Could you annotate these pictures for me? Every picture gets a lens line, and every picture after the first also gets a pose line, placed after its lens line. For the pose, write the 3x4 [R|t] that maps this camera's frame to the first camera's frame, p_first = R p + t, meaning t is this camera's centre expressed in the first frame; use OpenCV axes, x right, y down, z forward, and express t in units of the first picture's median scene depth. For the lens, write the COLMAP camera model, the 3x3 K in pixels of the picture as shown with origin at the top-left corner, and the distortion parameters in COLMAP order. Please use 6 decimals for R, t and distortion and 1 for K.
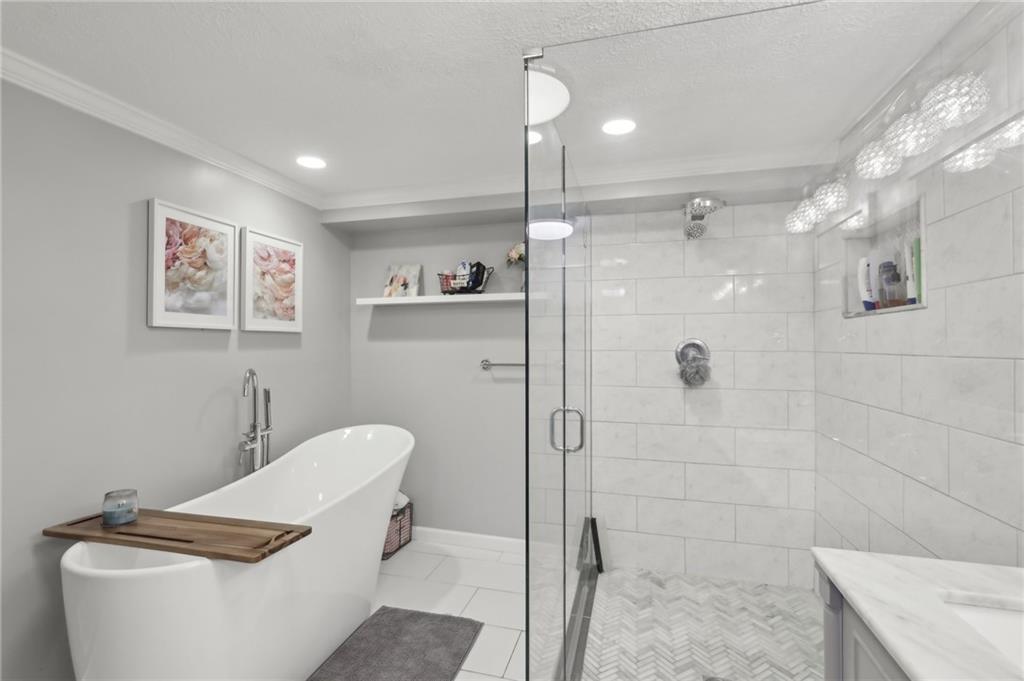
lens RADIAL K [[474.8, 0, 508.9], [0, 474.8, 340.3], [0, 0, 1]] dist [0.002961, 0.000105]
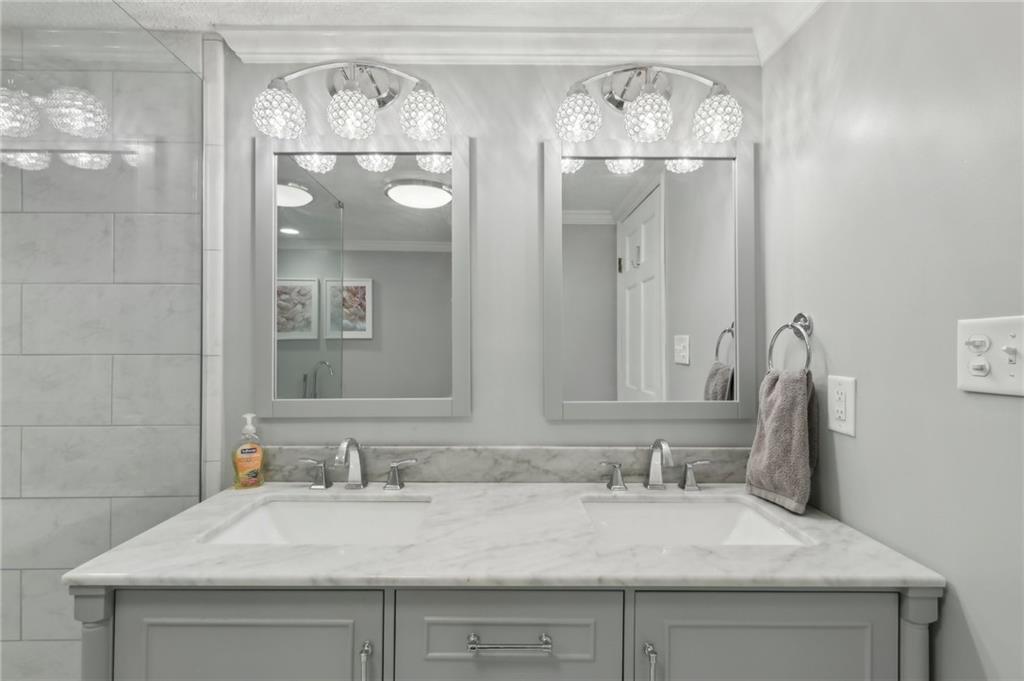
lens RADIAL K [[474.8, 0, 508.9], [0, 474.8, 340.3], [0, 0, 1]] dist [0.002961, 0.000105]
pose [[-0.263928, 0.007560, 0.964513, -0.339191], [-0.009728, 0.999898, -0.010499, 0.006157], [-0.964493, -0.012154, -0.263828, 0.359627]]
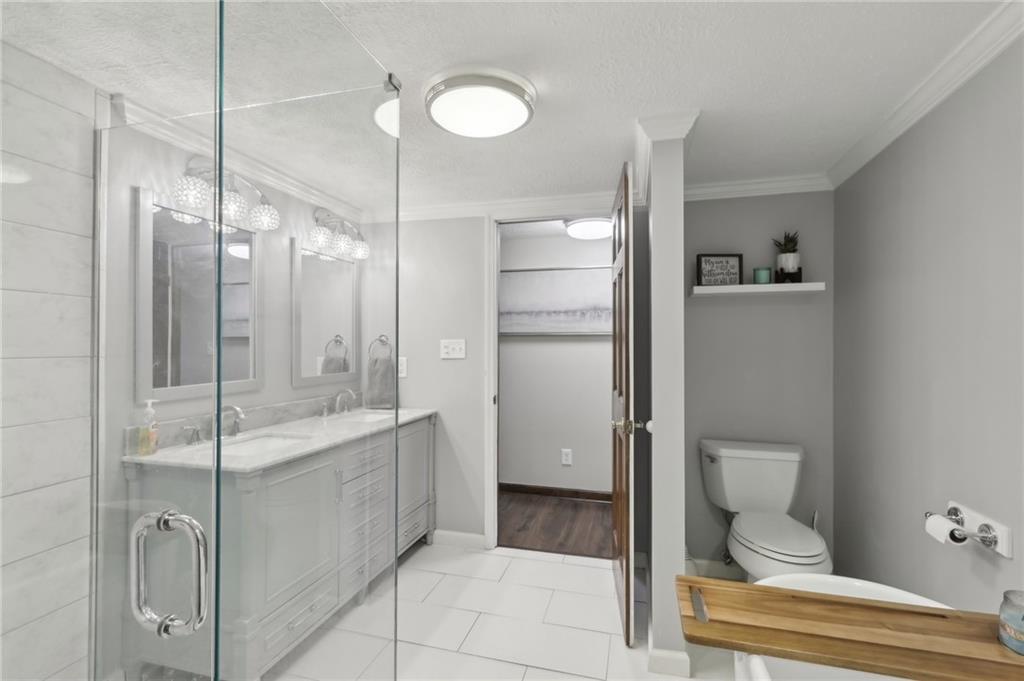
lens RADIAL K [[474.8, 0, 508.9], [0, 474.8, 340.3], [0, 0, 1]] dist [0.002961, 0.000105]
pose [[-0.999961, -0.001693, 0.008683, -0.239167], [-0.001857, 0.999819, -0.018936, 0.013370], [-0.008649, -0.018951, -0.999783, 2.212327]]
